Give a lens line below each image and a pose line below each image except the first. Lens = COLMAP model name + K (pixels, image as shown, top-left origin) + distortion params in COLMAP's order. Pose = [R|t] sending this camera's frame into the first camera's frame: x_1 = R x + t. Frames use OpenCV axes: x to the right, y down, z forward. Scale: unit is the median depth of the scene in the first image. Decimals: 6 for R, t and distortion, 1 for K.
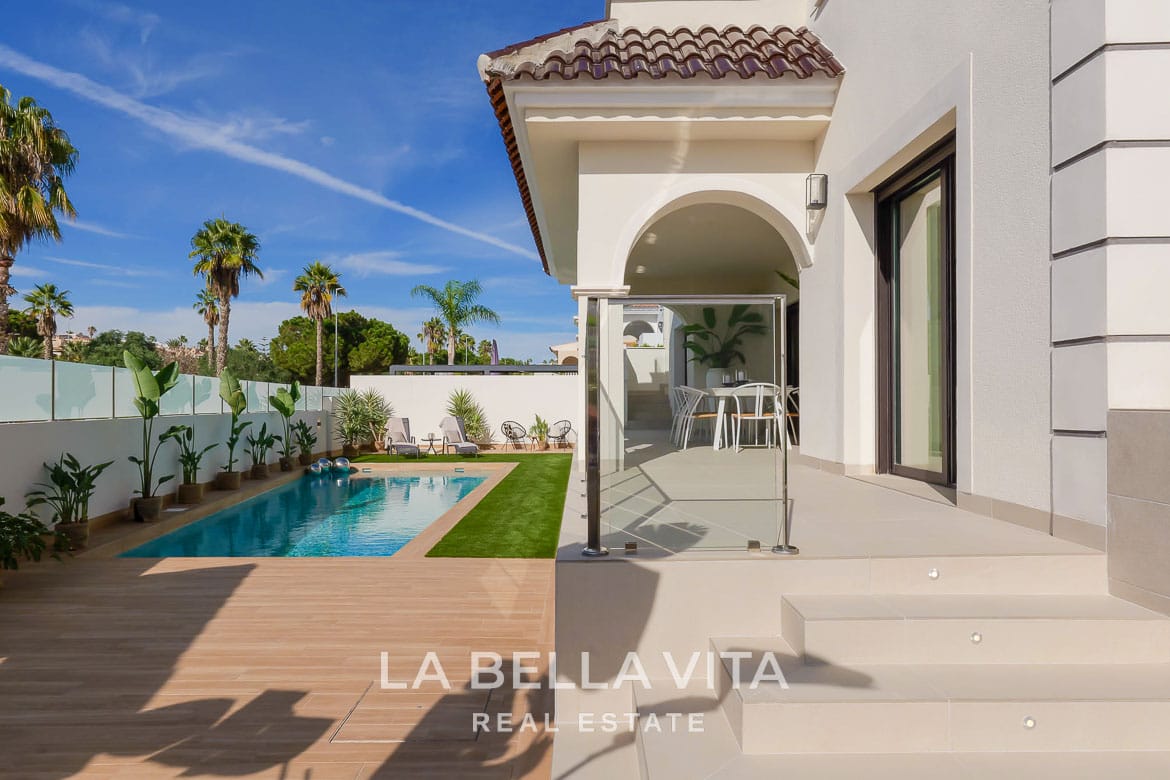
lens RADIAL K [[699.3, 0, 585.4], [0, 699.3, 392.0], [0, 0, 1]] dist [-0.000238, -0.001039]
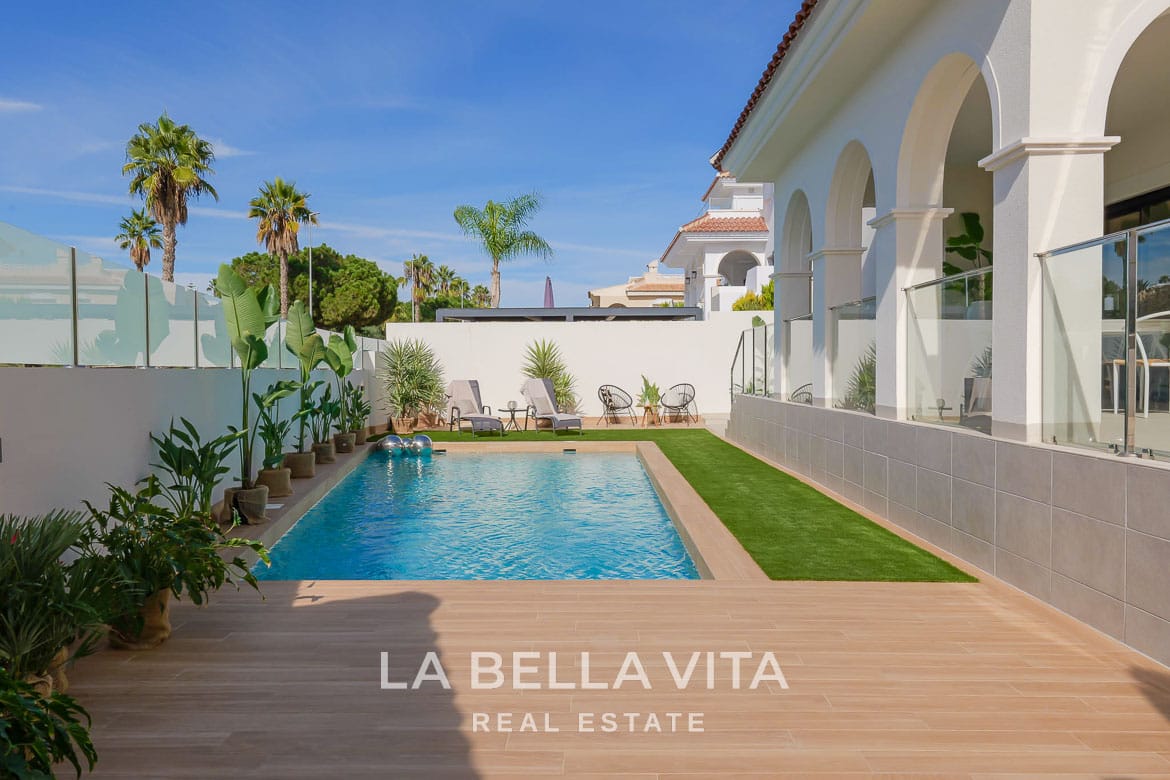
lens RADIAL K [[915.5, 0, 582.9], [0, 915.5, 389.0], [0, 0, 1]] dist [0.011076, -0.001641]
pose [[0.999780, -0.004251, -0.020524, -0.109985], [0.005024, 0.999275, 0.037744, 0.009710], [0.020349, -0.037839, 0.999077, 0.053099]]
